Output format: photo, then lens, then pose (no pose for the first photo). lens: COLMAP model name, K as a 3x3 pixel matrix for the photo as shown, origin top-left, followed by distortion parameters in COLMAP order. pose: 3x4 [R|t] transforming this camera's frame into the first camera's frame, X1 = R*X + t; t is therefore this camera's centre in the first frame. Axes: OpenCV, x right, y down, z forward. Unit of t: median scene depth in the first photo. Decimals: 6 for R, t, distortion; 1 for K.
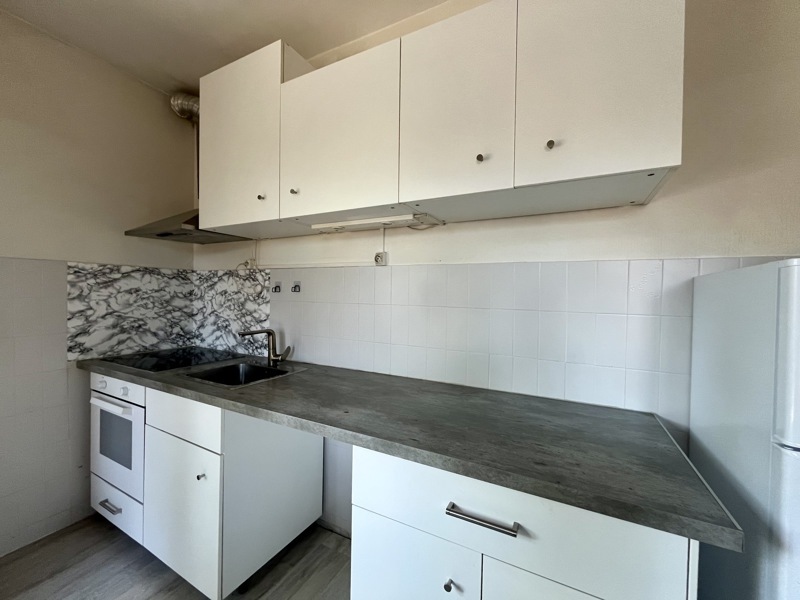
lens RADIAL K [[323.2, 0, 400.0], [0, 323.2, 300.0], [0, 0, 1]] dist [-0.008797, -0.000045]
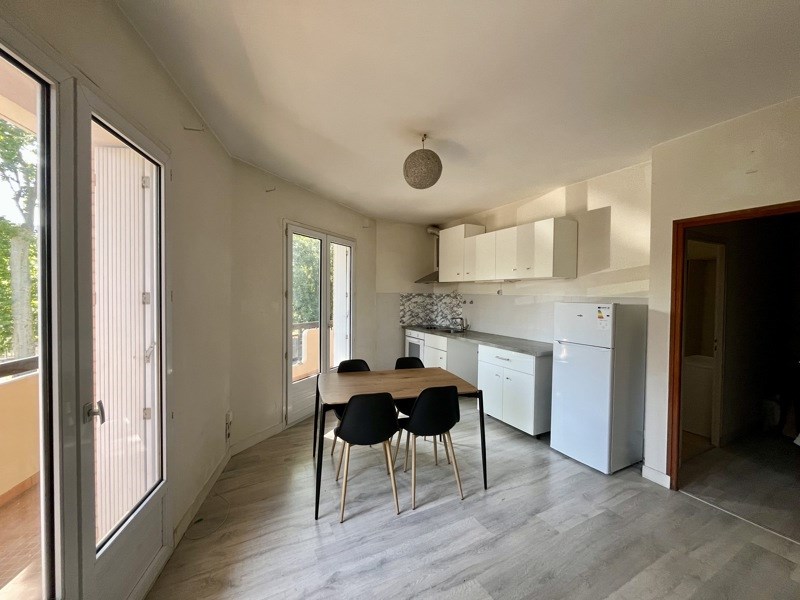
lens RADIAL K [[323.2, 0, 400.0], [0, 323.2, 300.0], [0, 0, 1]] dist [-0.008797, -0.000045]
pose [[0.822304, 0.005155, -0.569024, 0.647359], [-0.010365, 0.999929, -0.005920, -0.031439], [0.568953, 0.010765, 0.822299, -1.382812]]
